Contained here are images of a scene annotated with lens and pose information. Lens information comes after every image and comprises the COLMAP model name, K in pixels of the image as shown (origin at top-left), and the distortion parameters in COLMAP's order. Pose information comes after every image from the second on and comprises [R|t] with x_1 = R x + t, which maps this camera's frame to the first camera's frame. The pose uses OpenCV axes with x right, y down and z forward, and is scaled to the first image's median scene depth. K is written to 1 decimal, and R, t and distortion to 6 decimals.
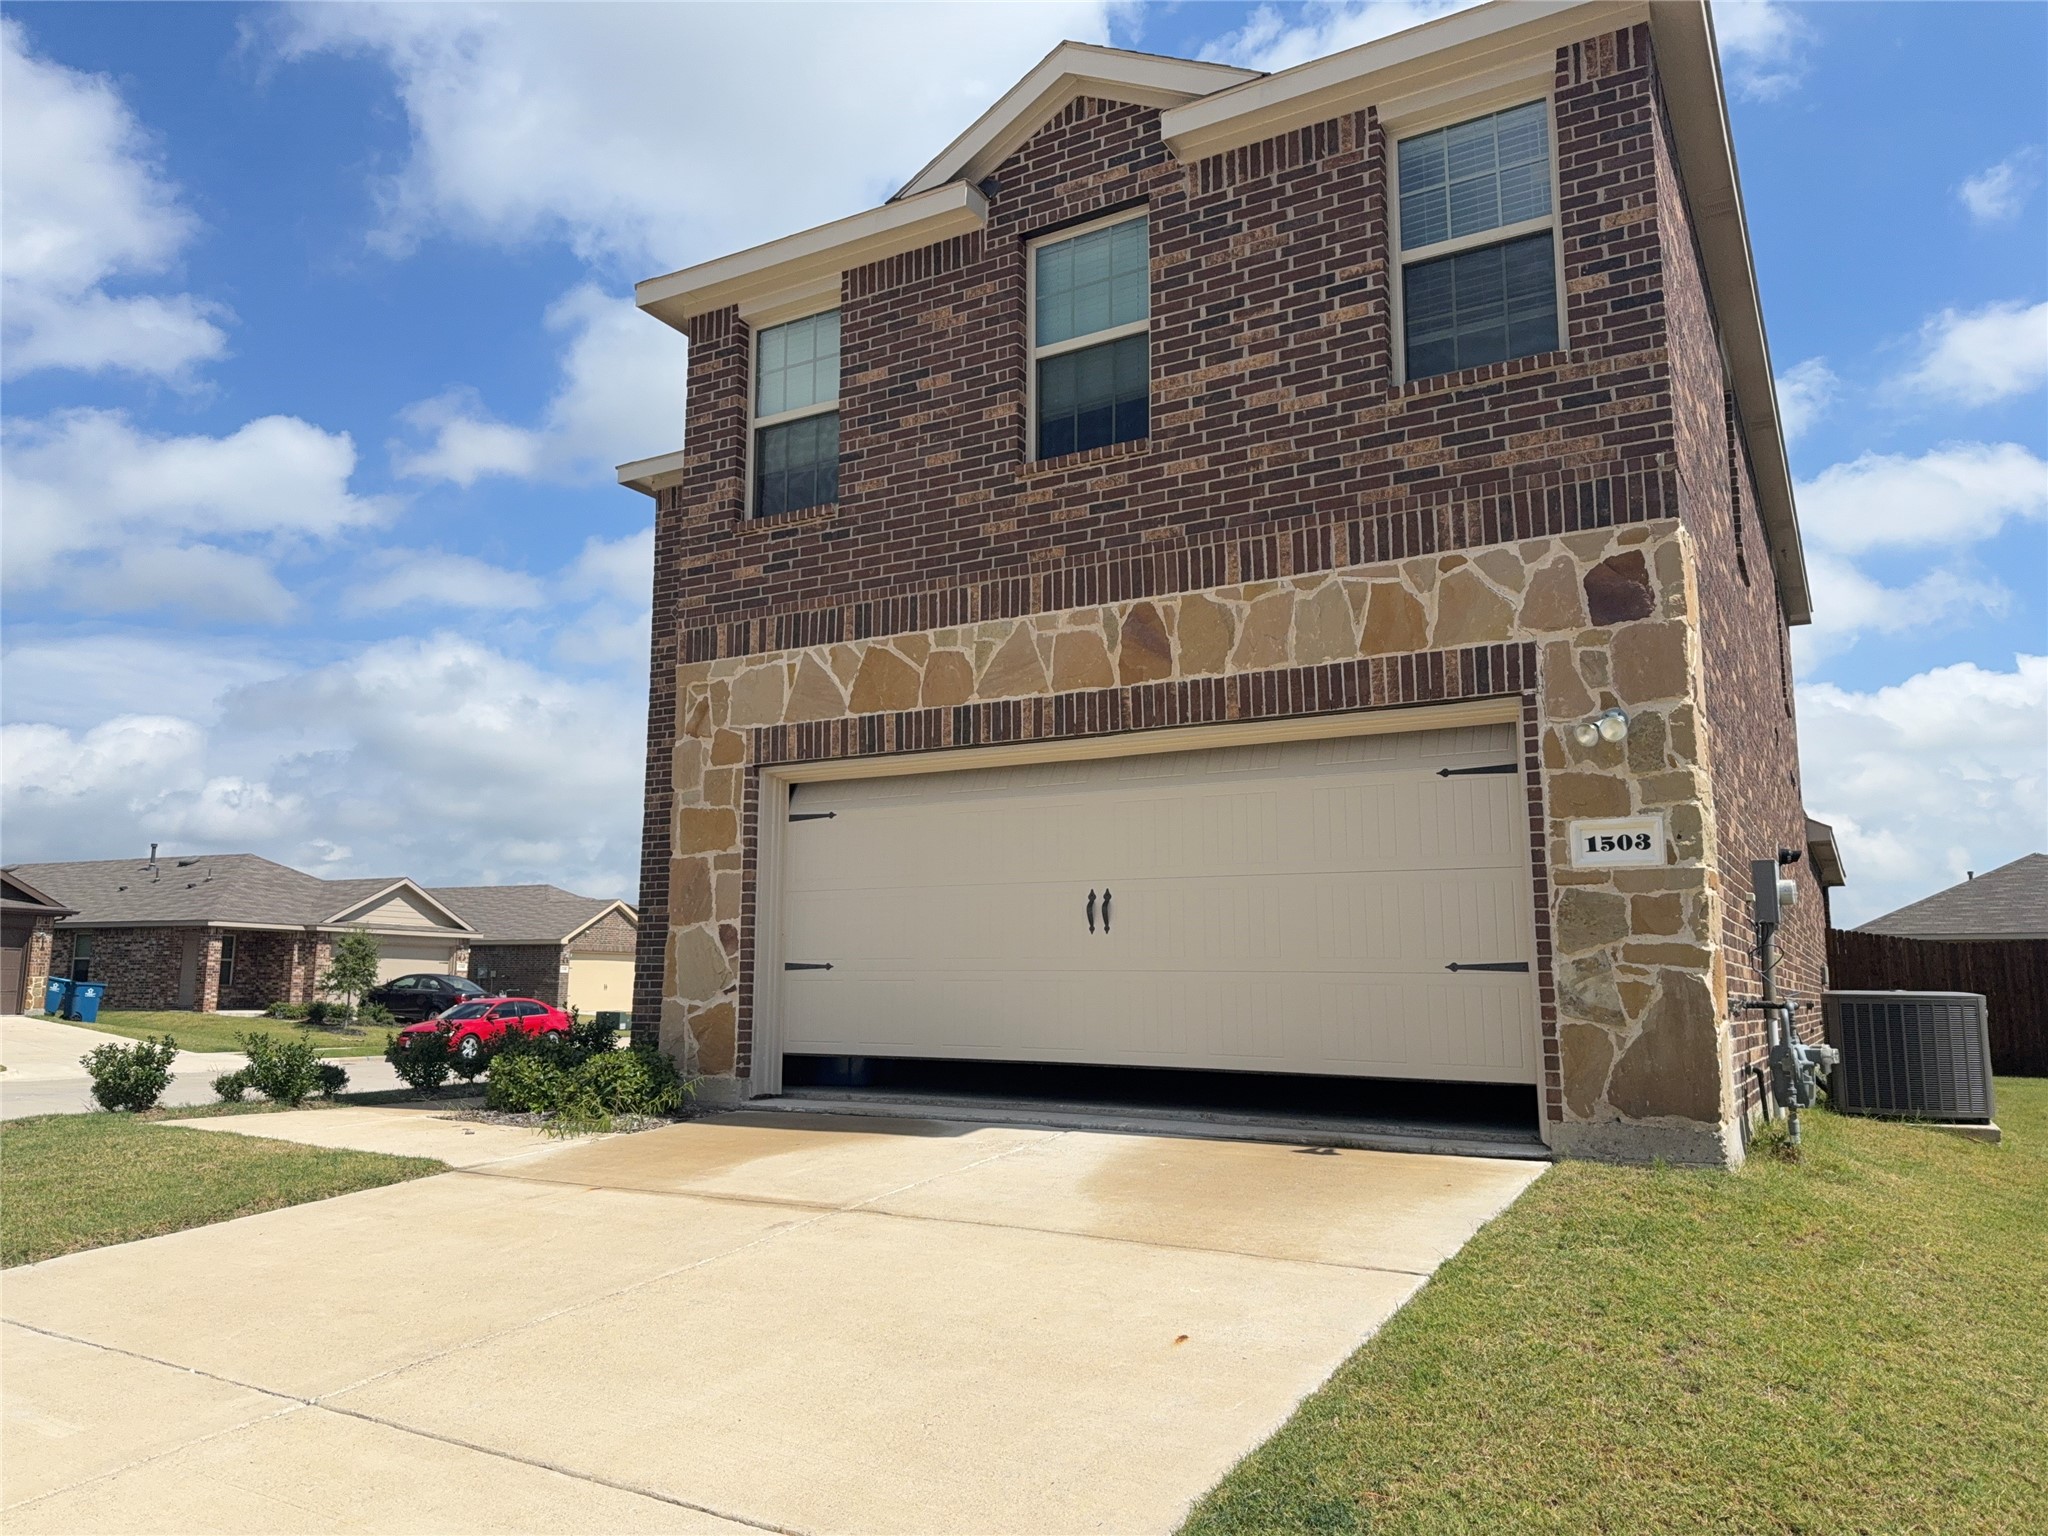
lens RADIAL K [[1394.3, 0, 1013.2], [0, 1394.3, 768.7], [0, 0, 1]] dist [0.160186, -0.287187]
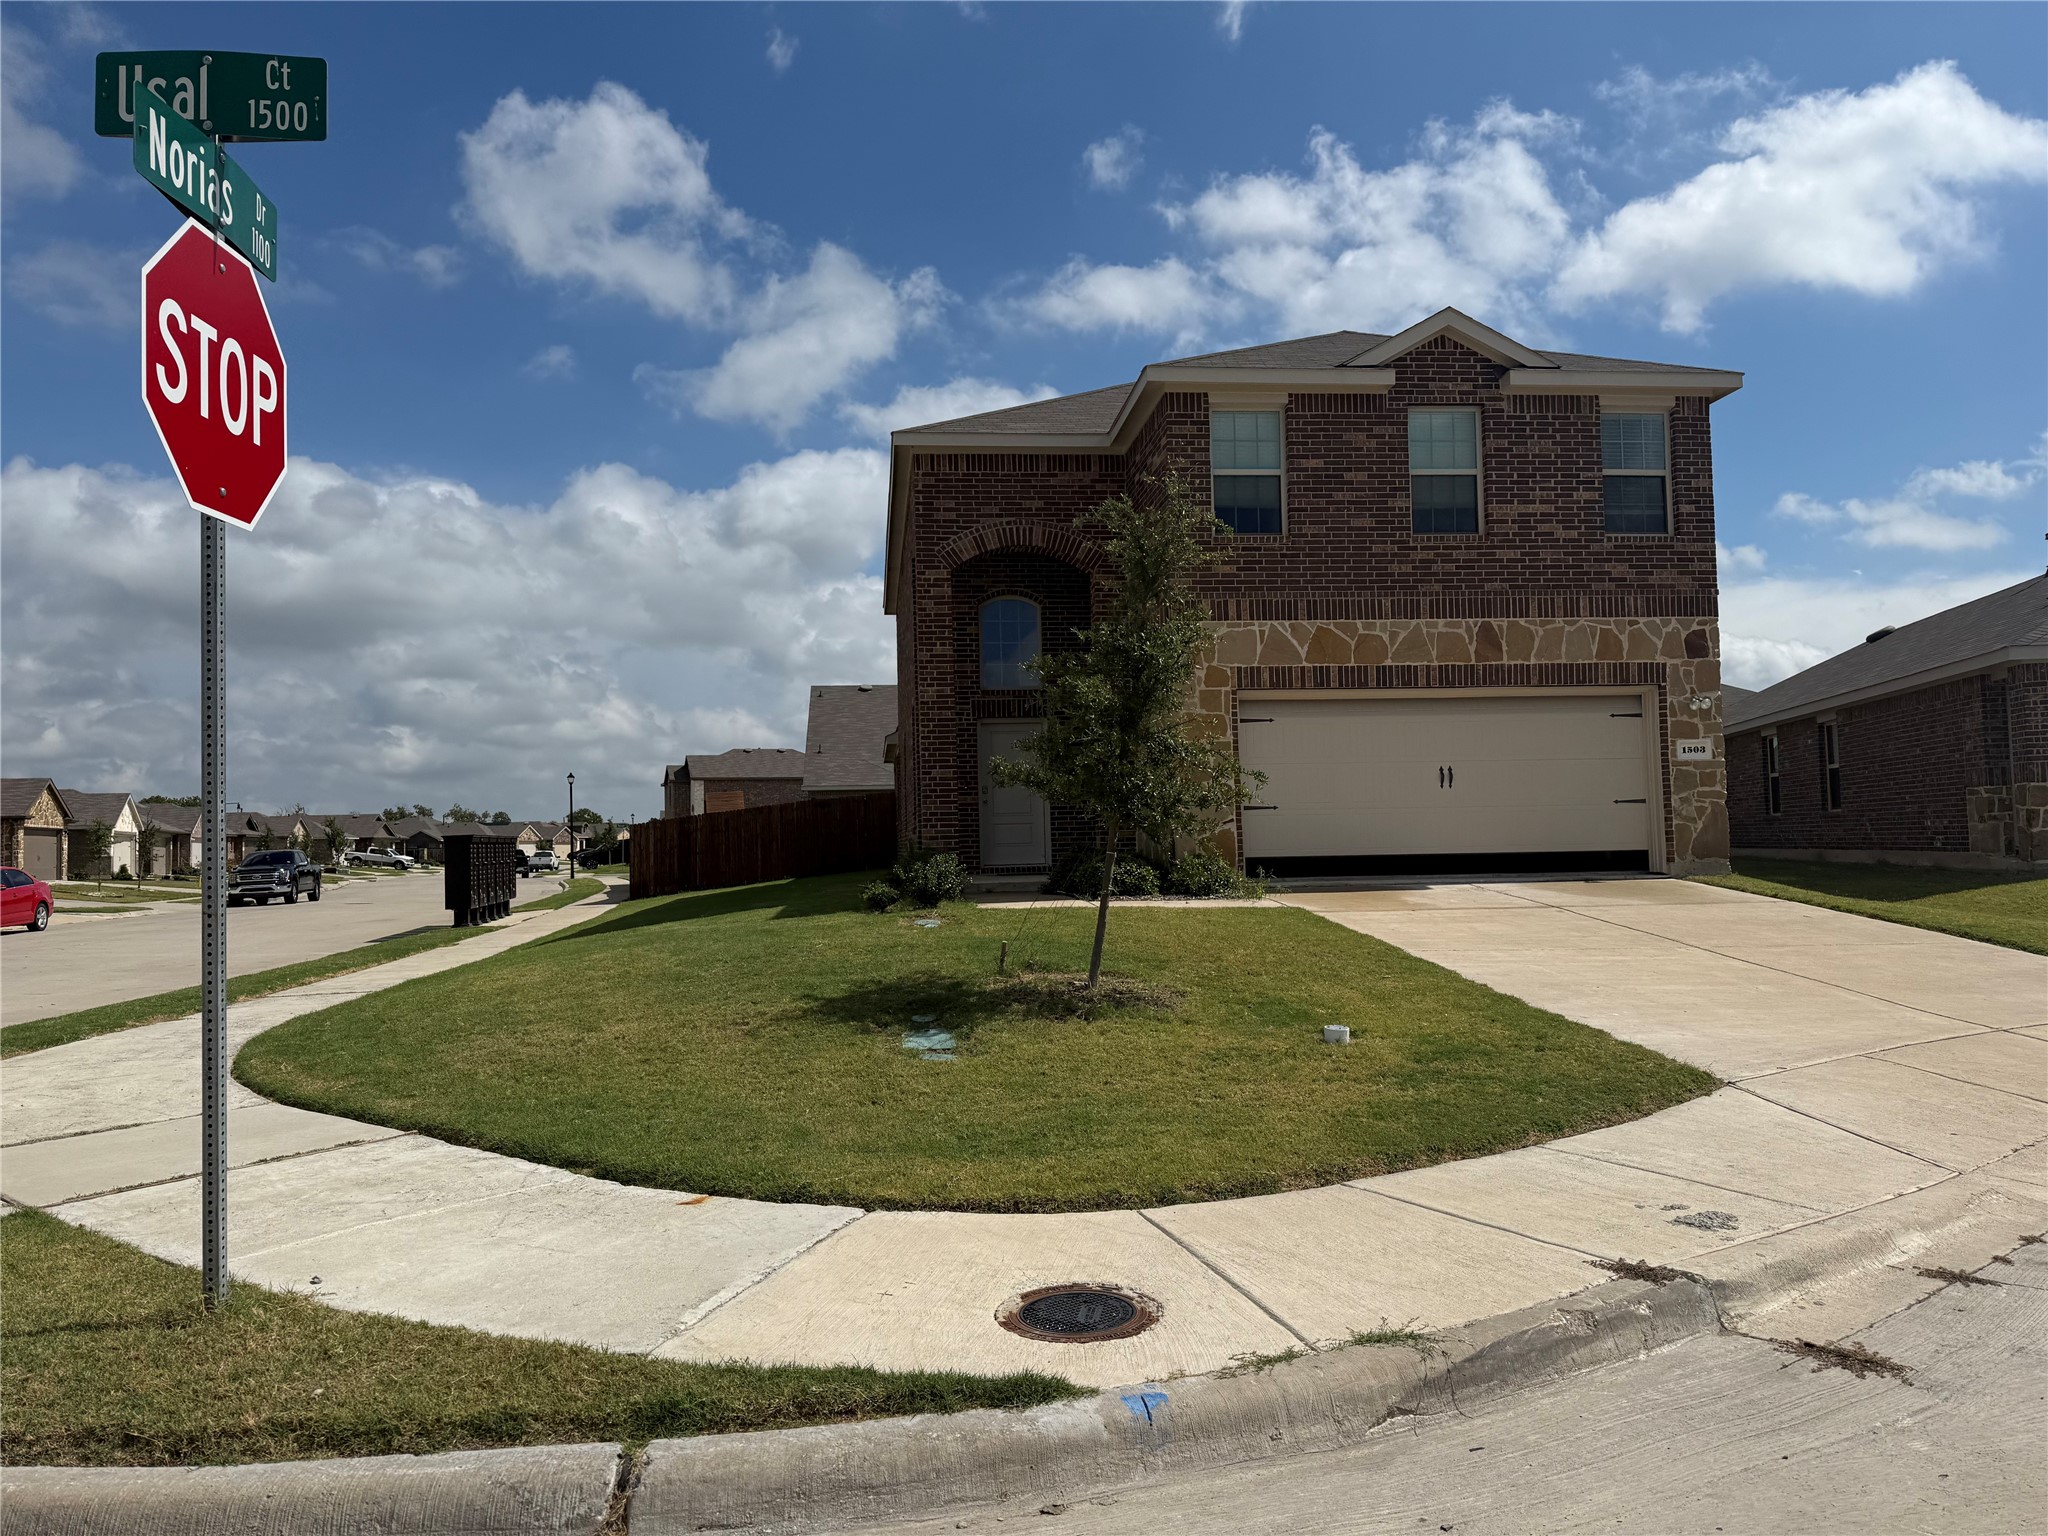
lens RADIAL K [[1434.9, 0, 993.4], [0, 1434.9, 790.1], [0, 0, 1]] dist [0.096821, -0.147805]
pose [[0.805888, -0.001159, 0.592067, -1.635243], [-0.065477, 0.993690, 0.091069, -0.022546], [-0.588437, -0.112158, 0.800726, -0.244386]]
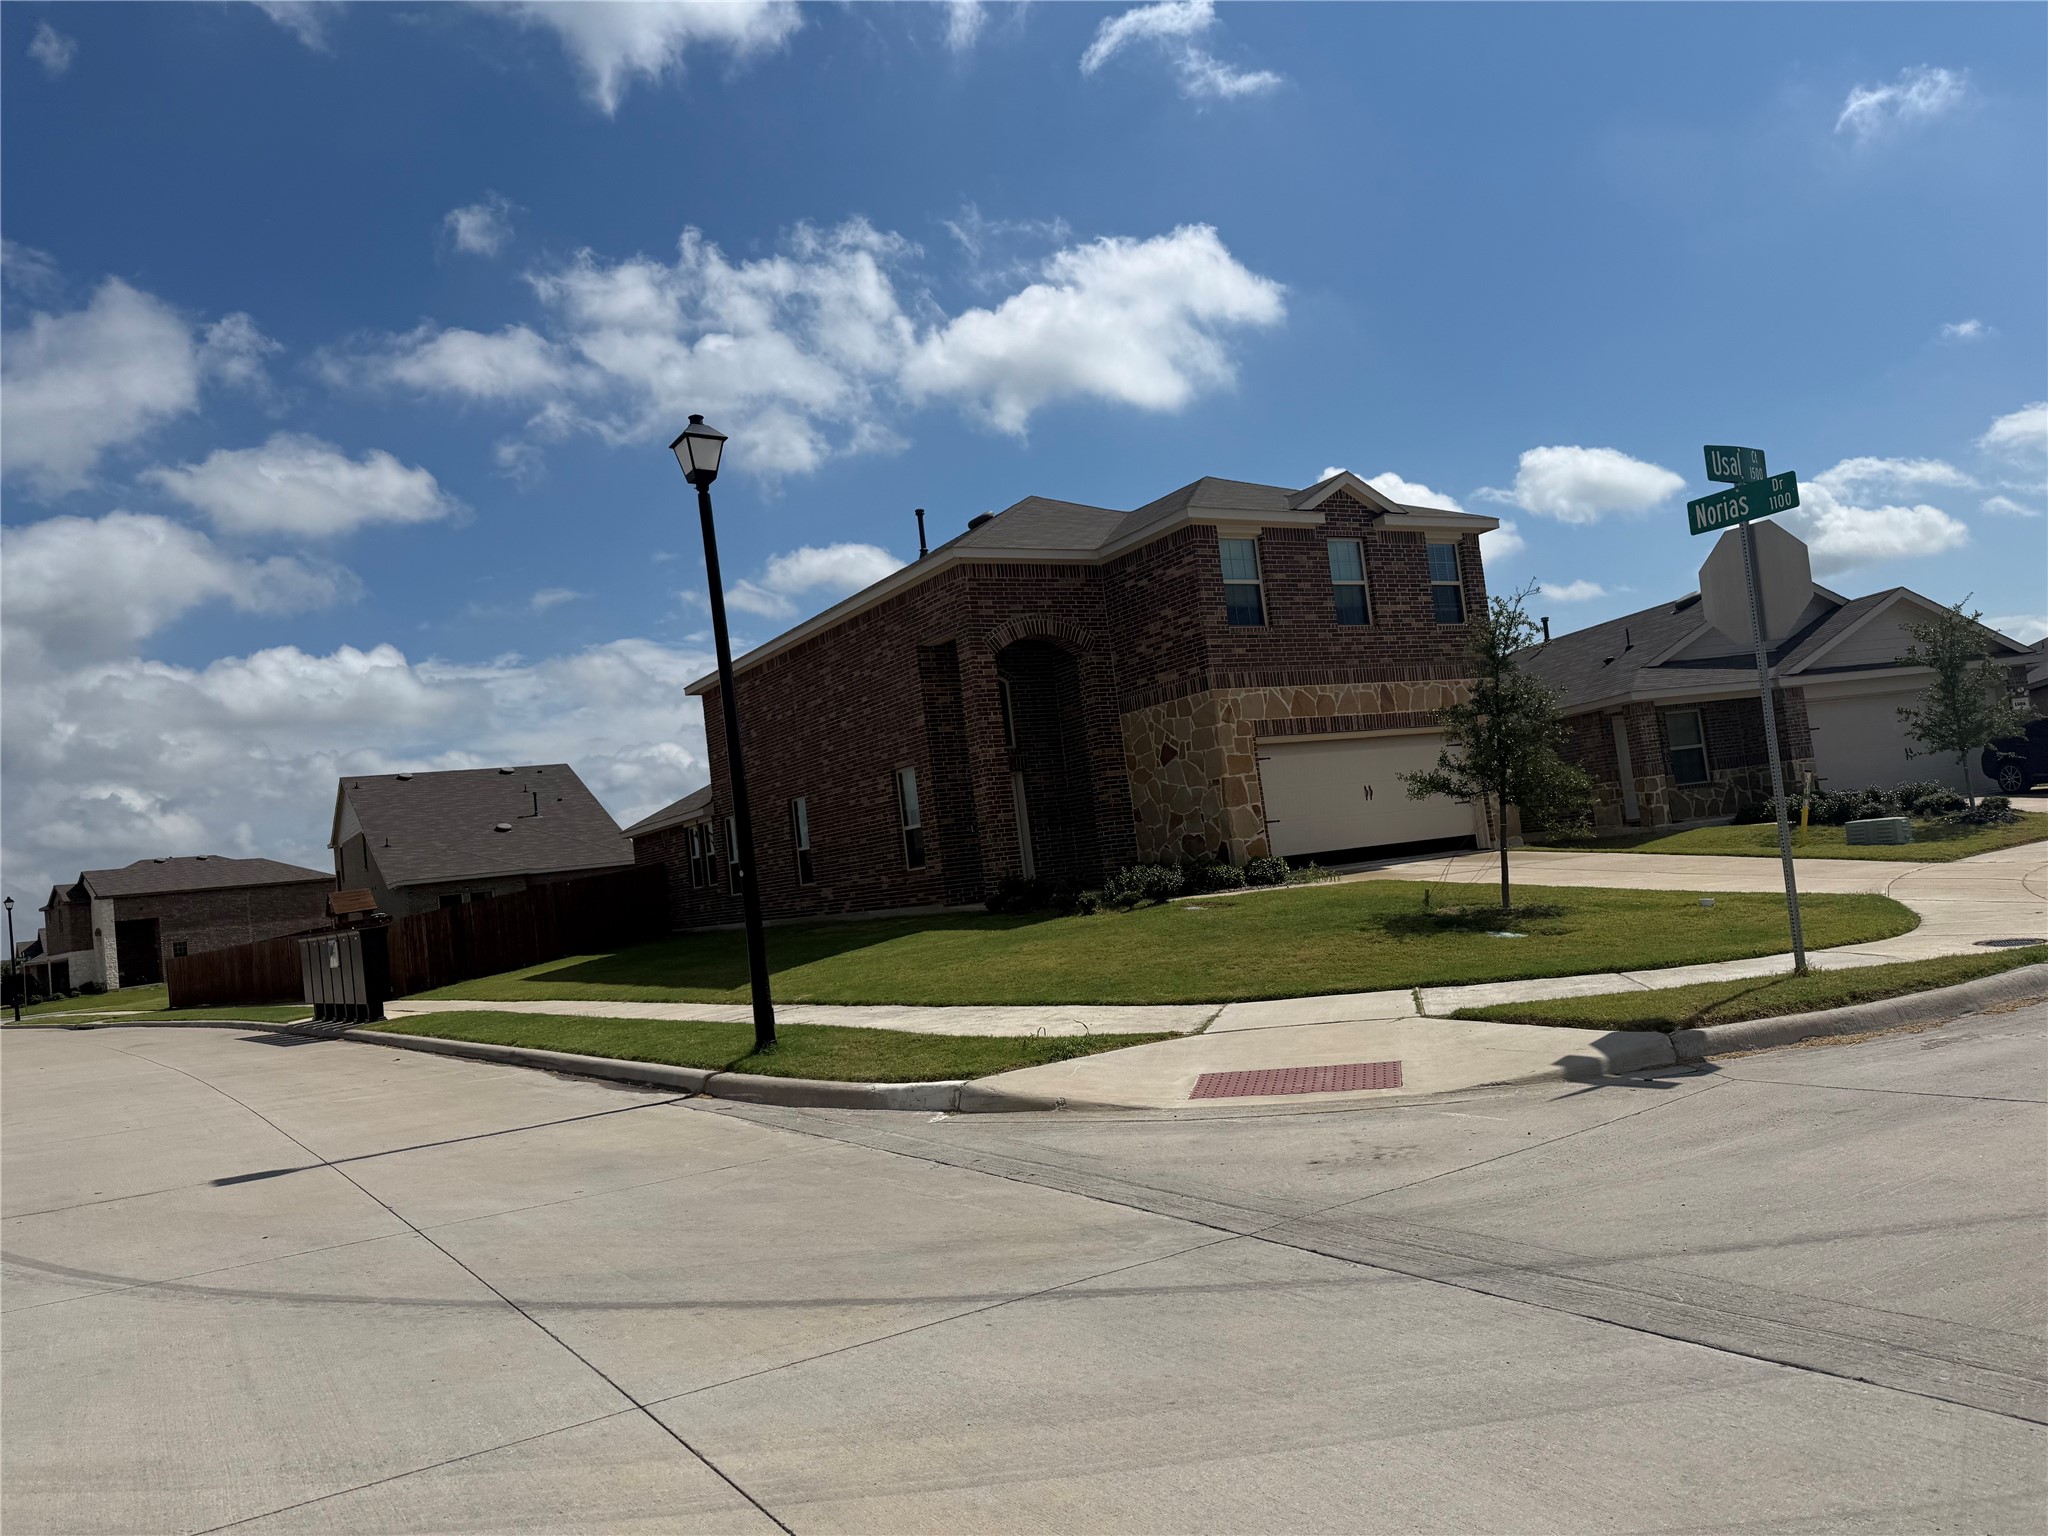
lens RADIAL K [[1470.0, 0, 1000.1], [0, 1470.0, 774.1], [0, 0, 1]] dist [0.095729, -0.108860]
pose [[0.470784, 0.001094, 0.882248, -2.884823], [-0.018782, 0.999785, 0.008782, 0.052573], [-0.882048, -0.020704, 0.470703, 0.257817]]
